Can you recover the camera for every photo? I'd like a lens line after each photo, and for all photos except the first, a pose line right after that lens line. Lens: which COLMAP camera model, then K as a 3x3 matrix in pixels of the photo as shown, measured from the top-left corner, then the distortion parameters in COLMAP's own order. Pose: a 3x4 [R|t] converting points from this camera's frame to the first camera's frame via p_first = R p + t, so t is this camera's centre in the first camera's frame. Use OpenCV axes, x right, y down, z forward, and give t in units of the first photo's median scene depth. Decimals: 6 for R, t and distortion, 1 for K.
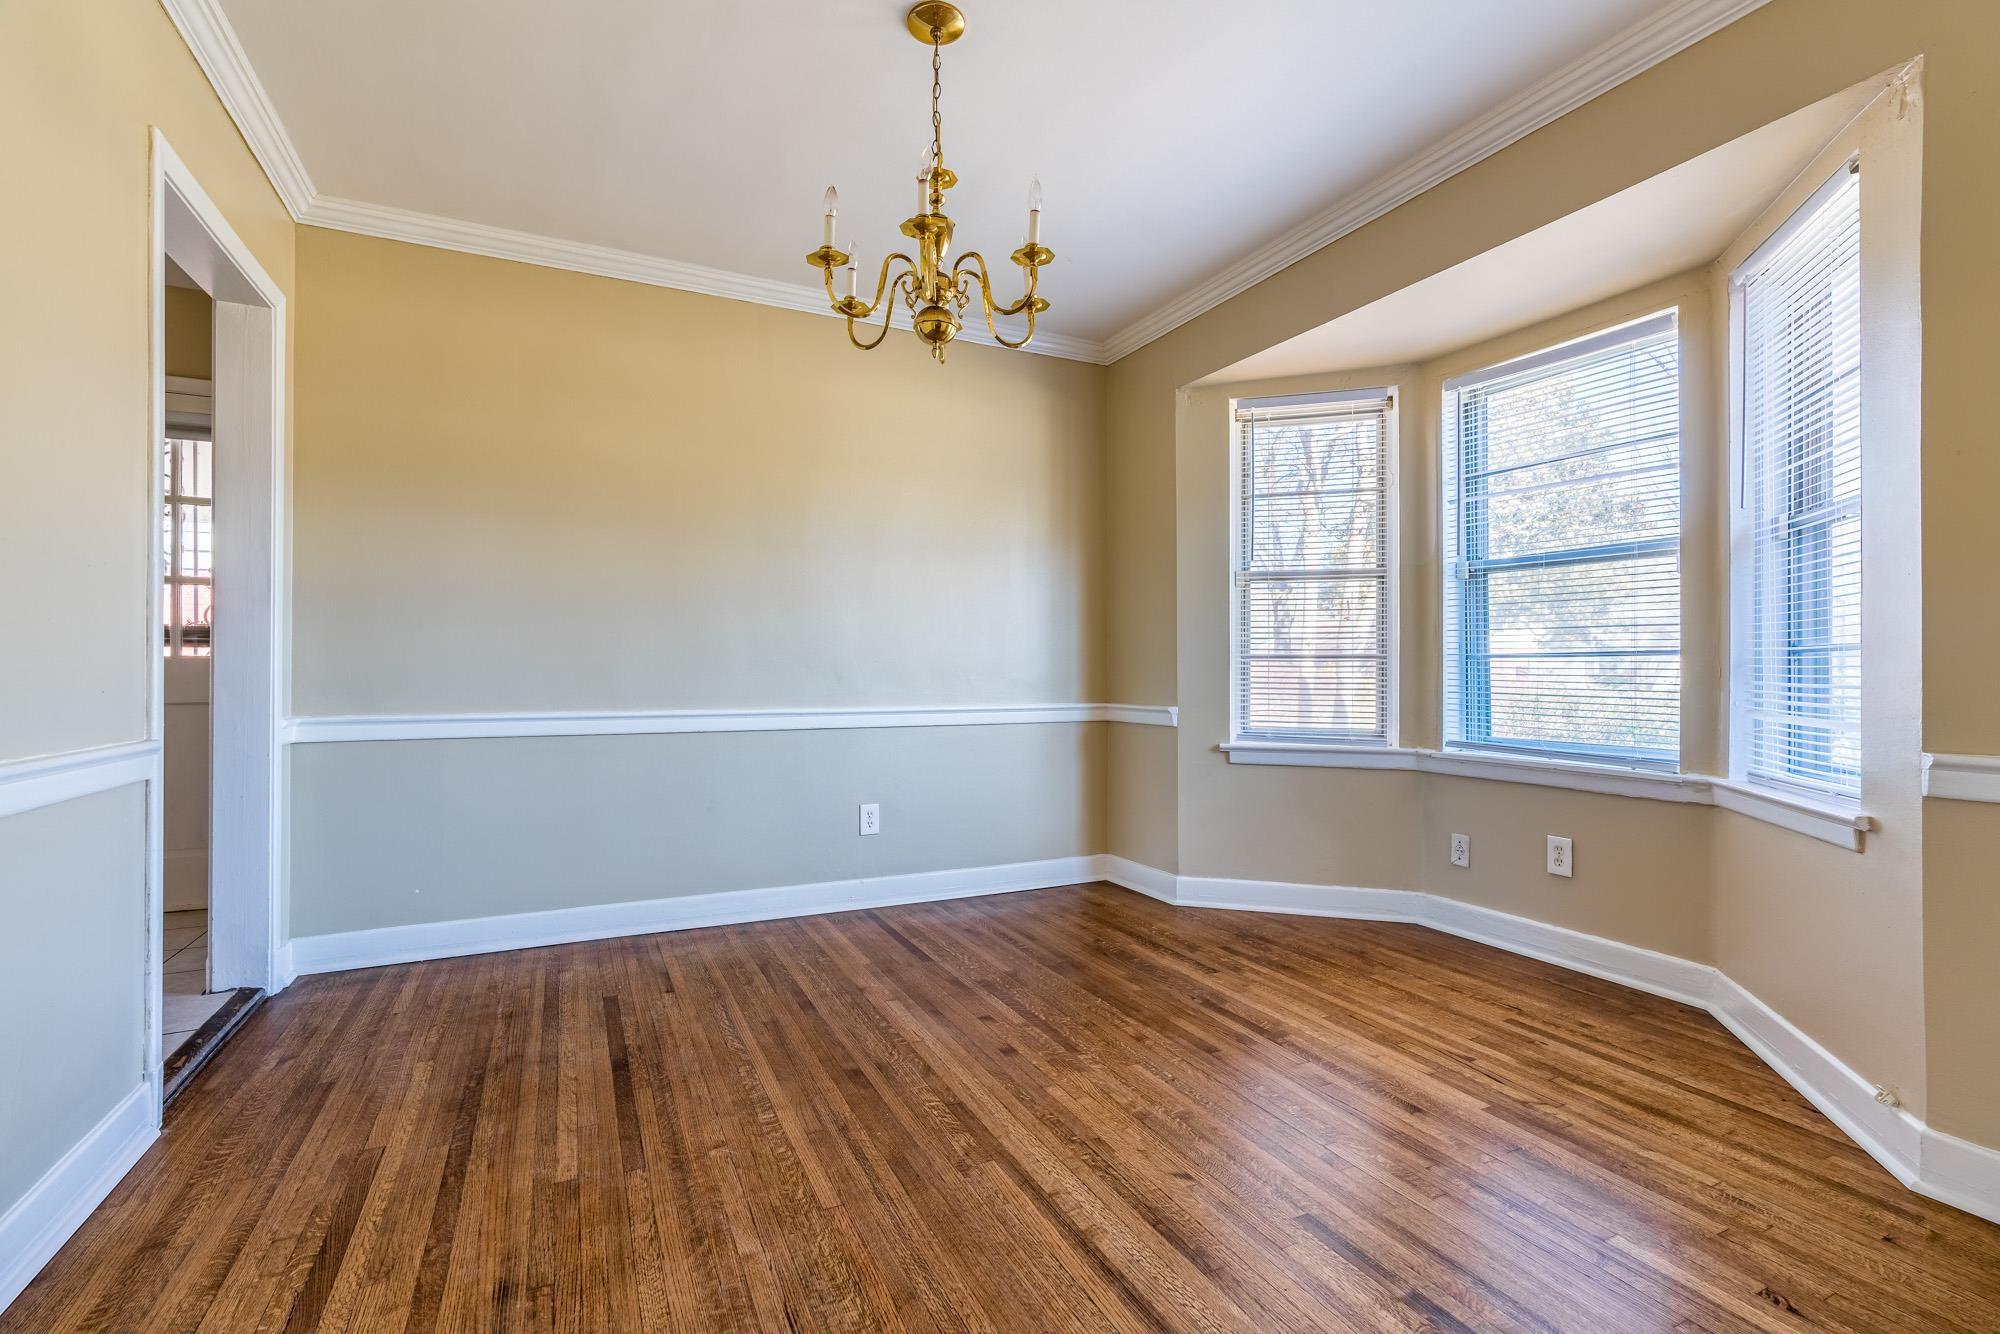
lens RADIAL K [[915.6, 0, 1006.9], [0, 915.6, 675.8], [0, 0, 1]] dist [-0.008027, 0.003381]
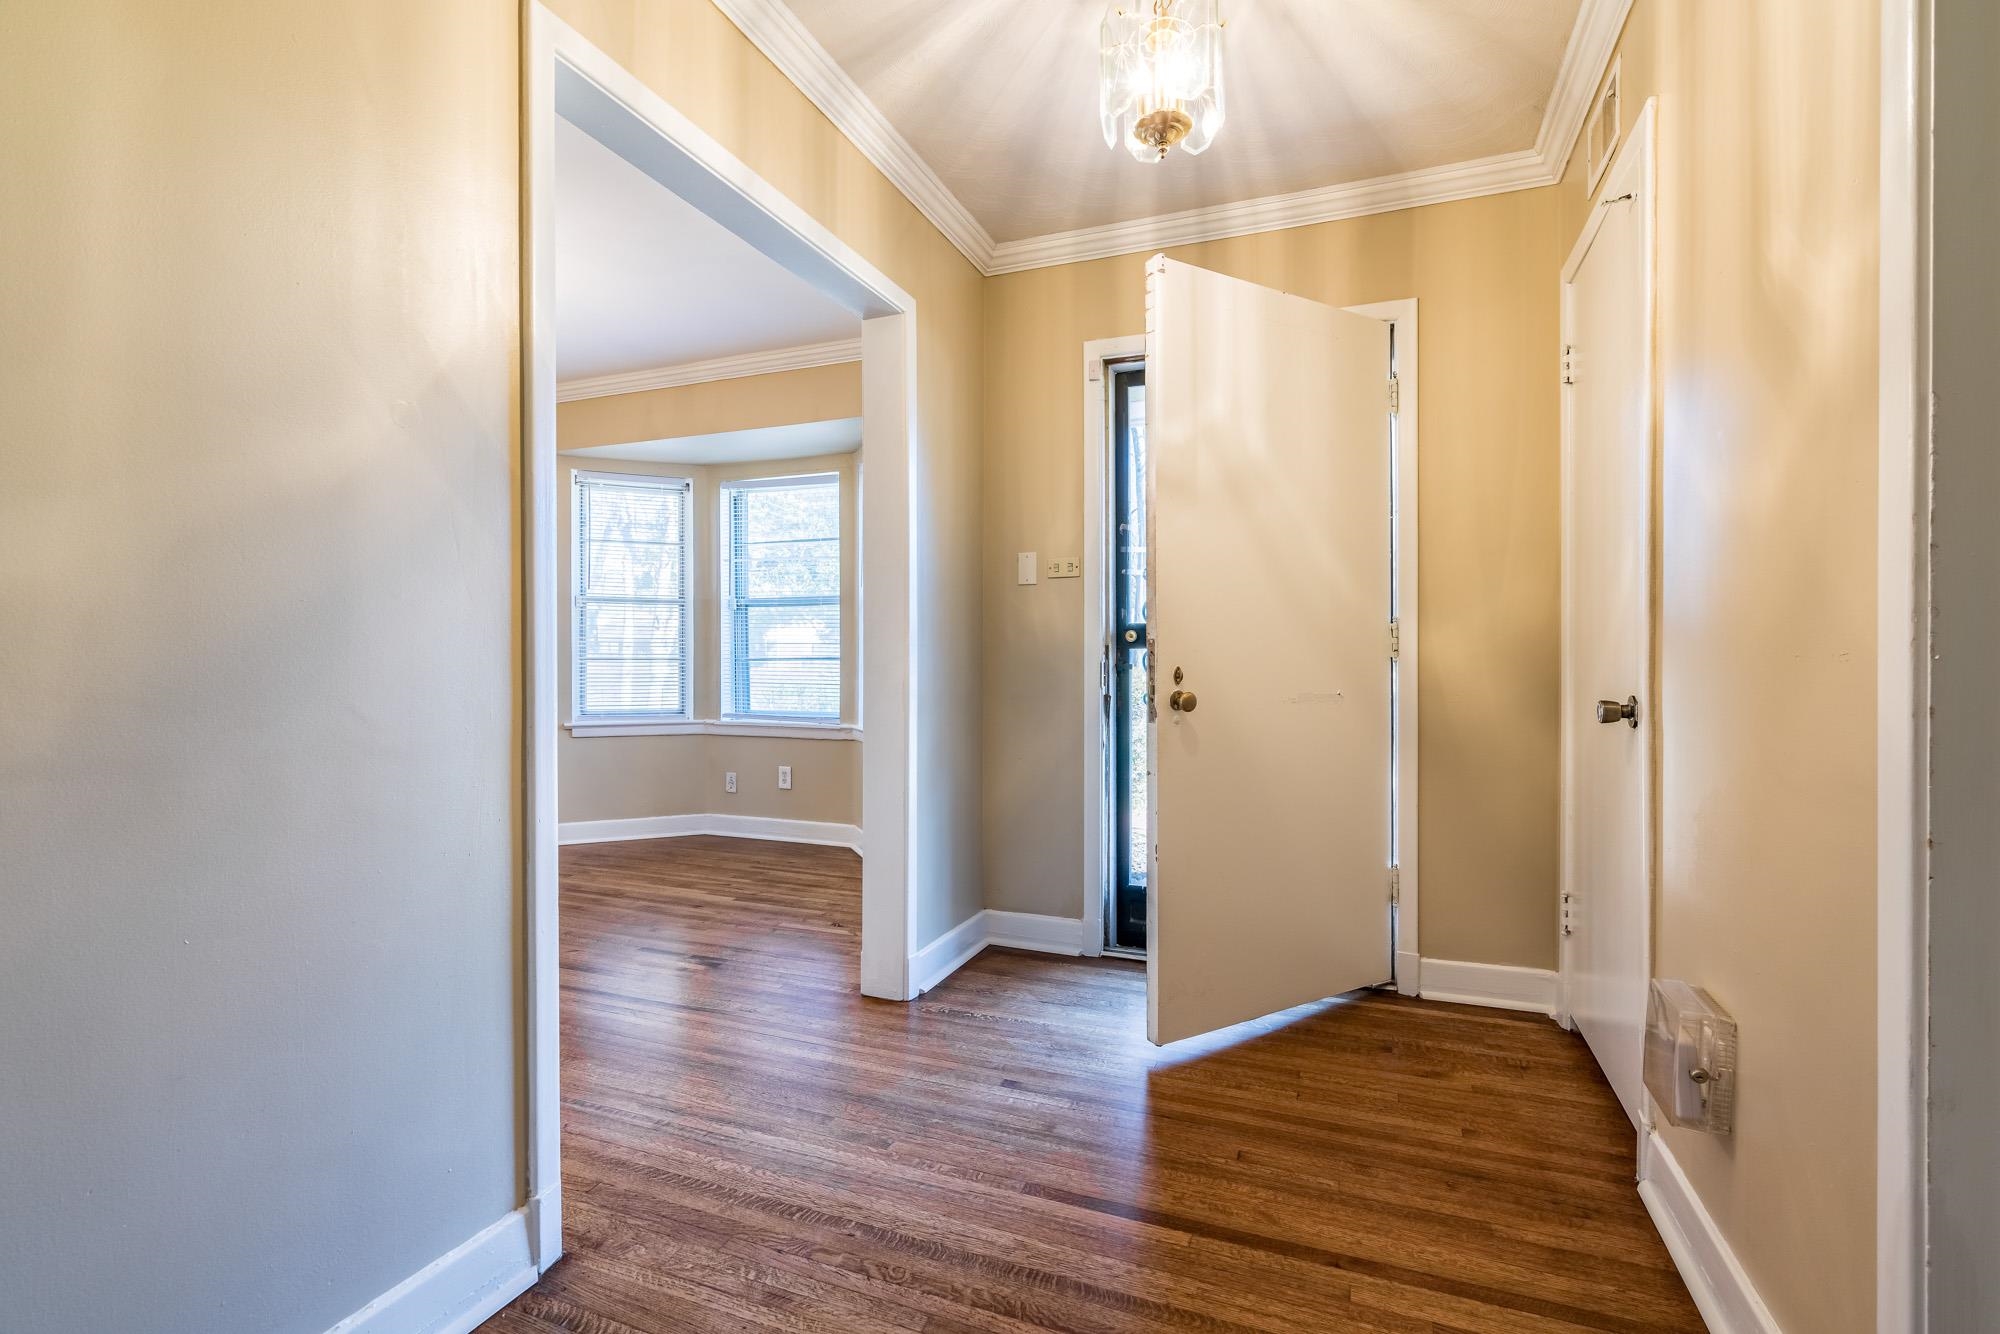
lens RADIAL K [[892.0, 0, 1003.9], [0, 892.0, 658.9], [0, 0, 1]] dist [-0.008453, 0.000380]
pose [[0.745683, -0.001007, 0.666301, -0.211744], [0.005420, 0.999975, -0.004554, -0.015310], [-0.666279, 0.007007, 0.745669, -0.549562]]
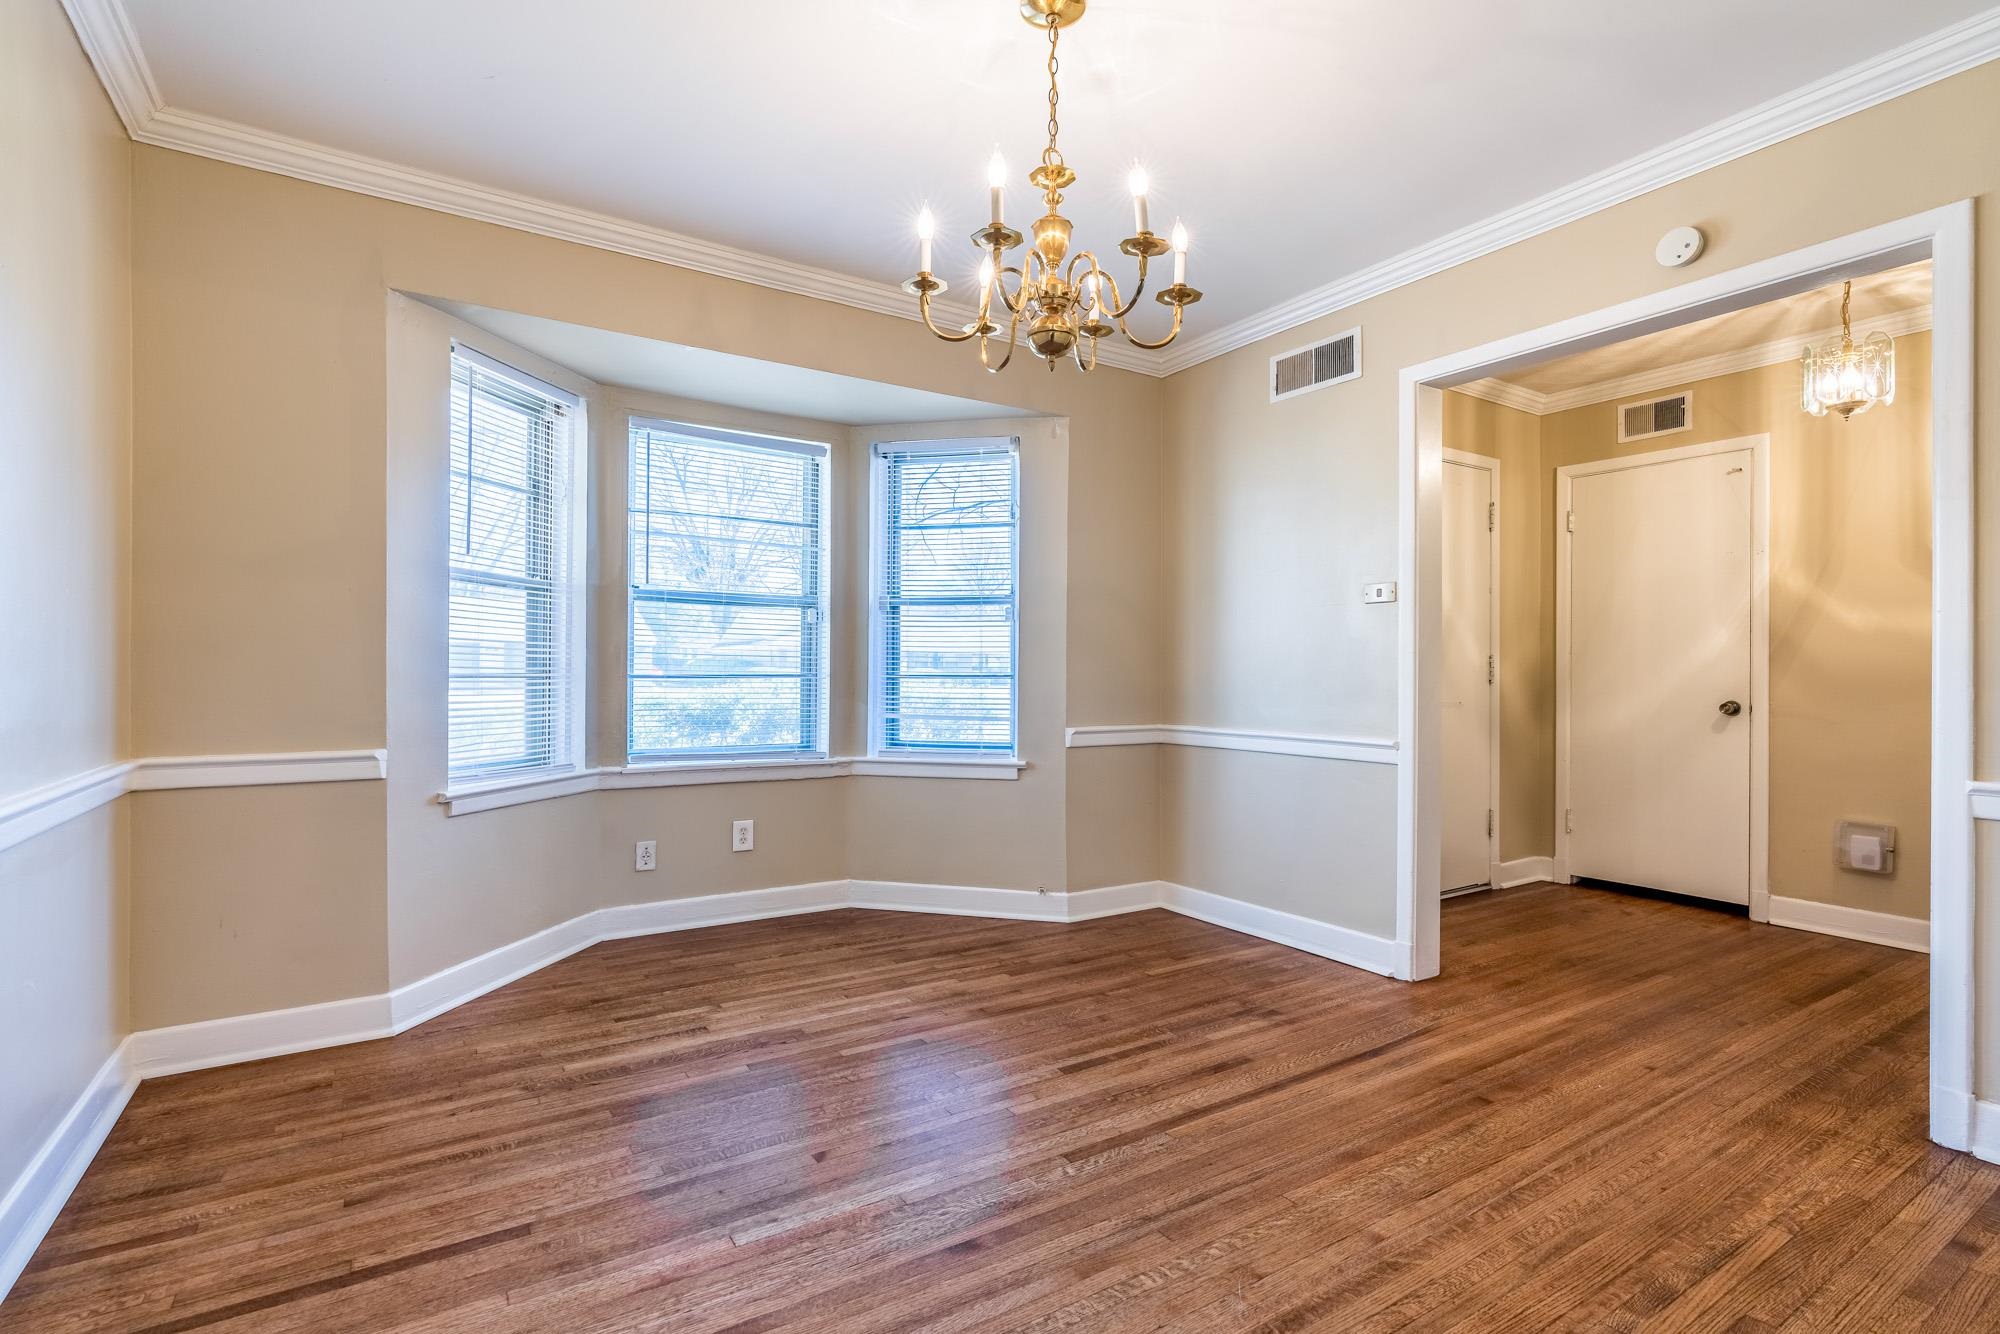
lens RADIAL K [[892.0, 0, 969.5], [0, 892.0, 668.4], [0, 0, 1]] dist [-0.008453, 0.000380]
pose [[-0.072064, 0.003590, 0.997394, -0.700700], [-0.000108, 0.999993, -0.003607, -0.033567], [-0.997400, -0.000367, -0.072063, 0.826840]]
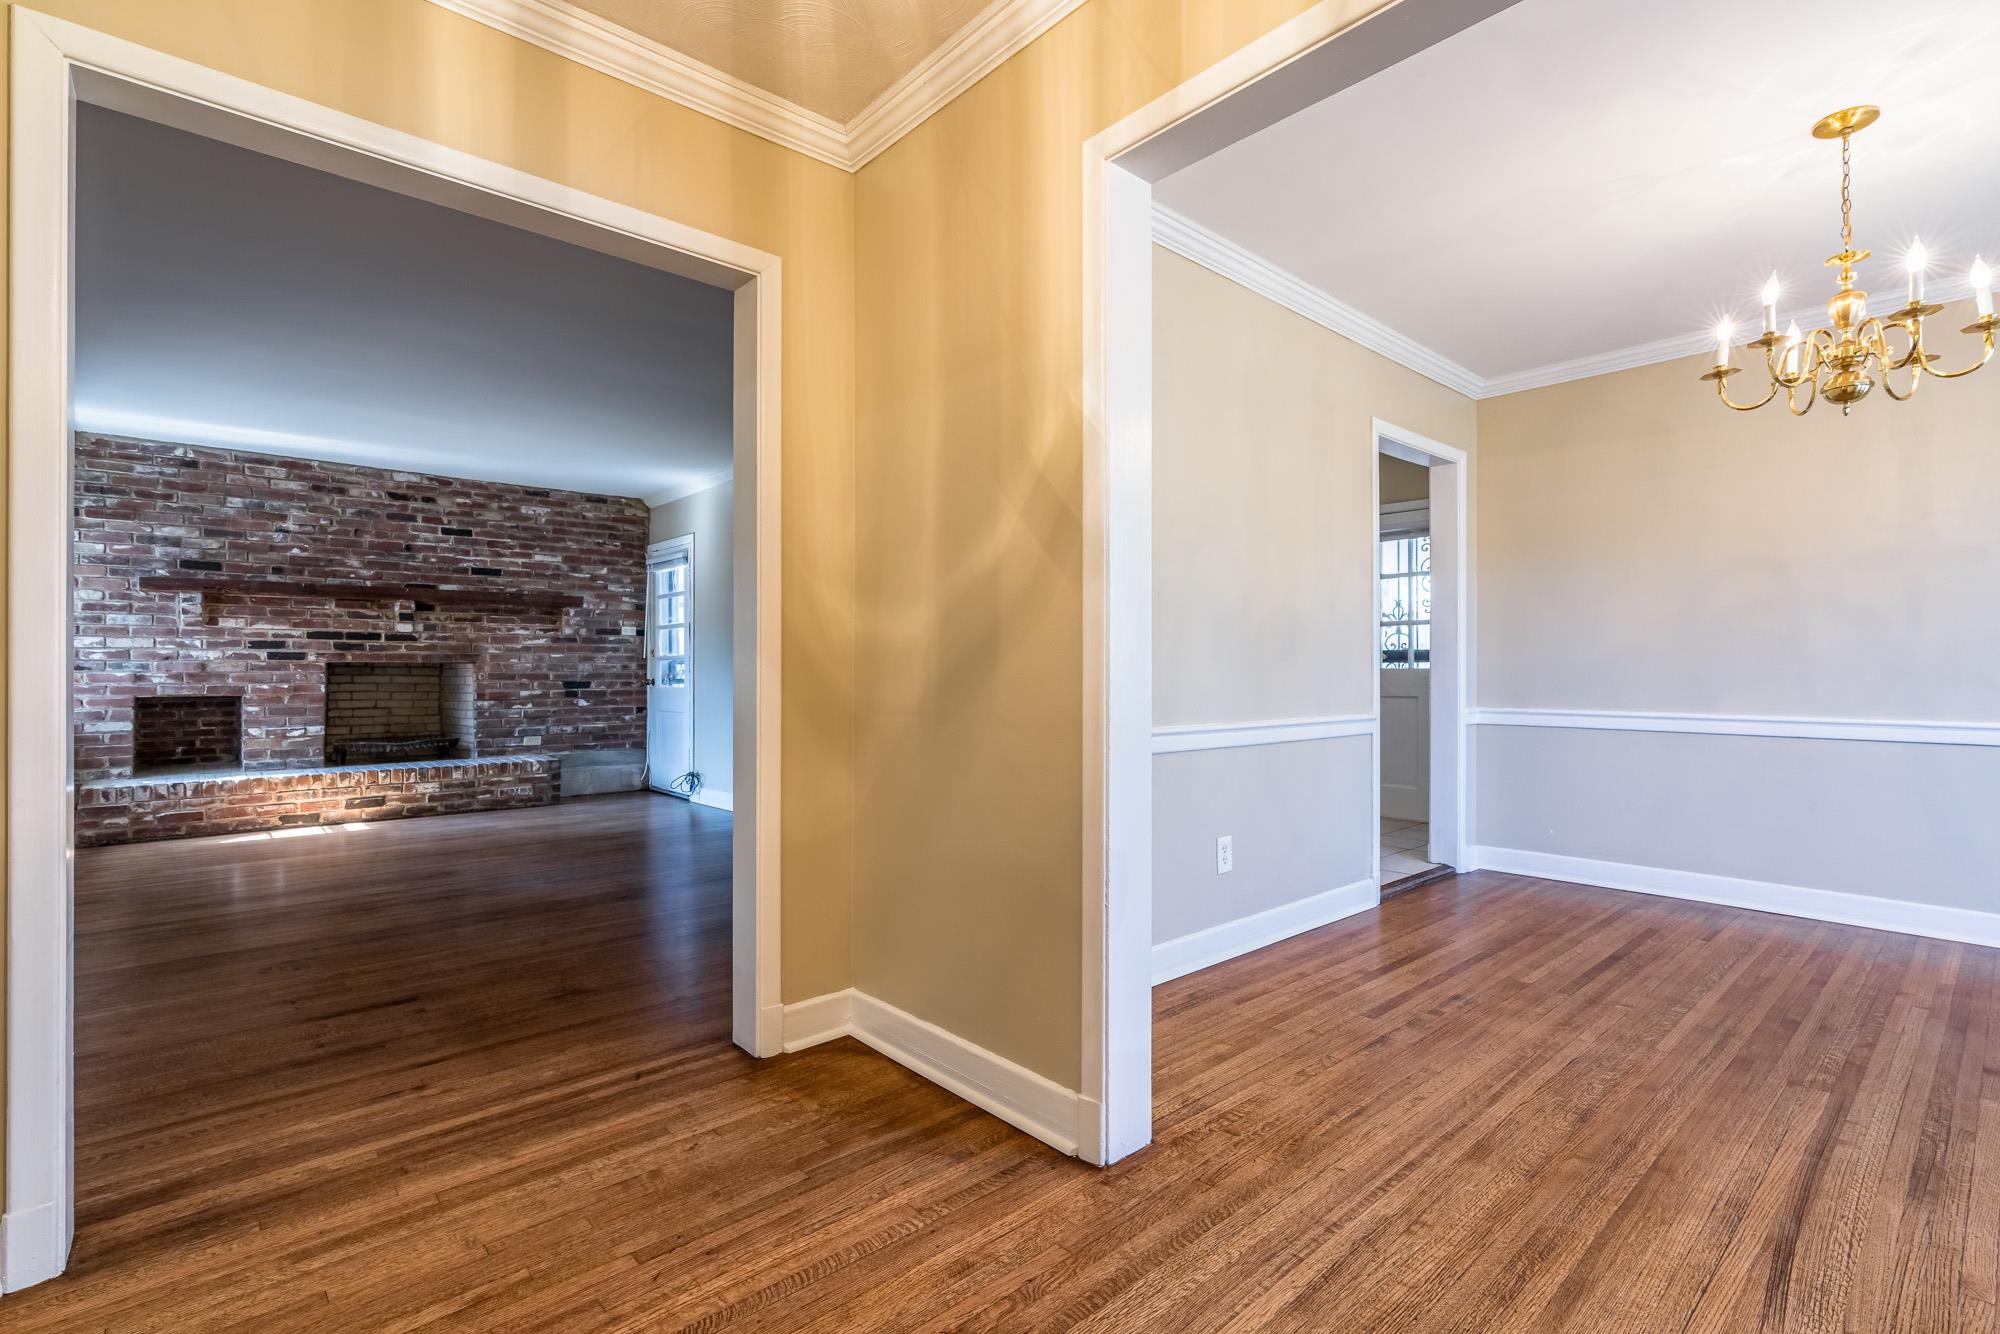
lens RADIAL K [[915.6, 0, 1013.1], [0, 915.6, 669.7], [0, 0, 1]] dist [-0.008027, 0.003381]
pose [[0.284559, 0.000902, -0.958658, 0.513747], [-0.004400, 0.999990, -0.000365, -0.012967], [0.958648, 0.004322, 0.284561, -0.231965]]
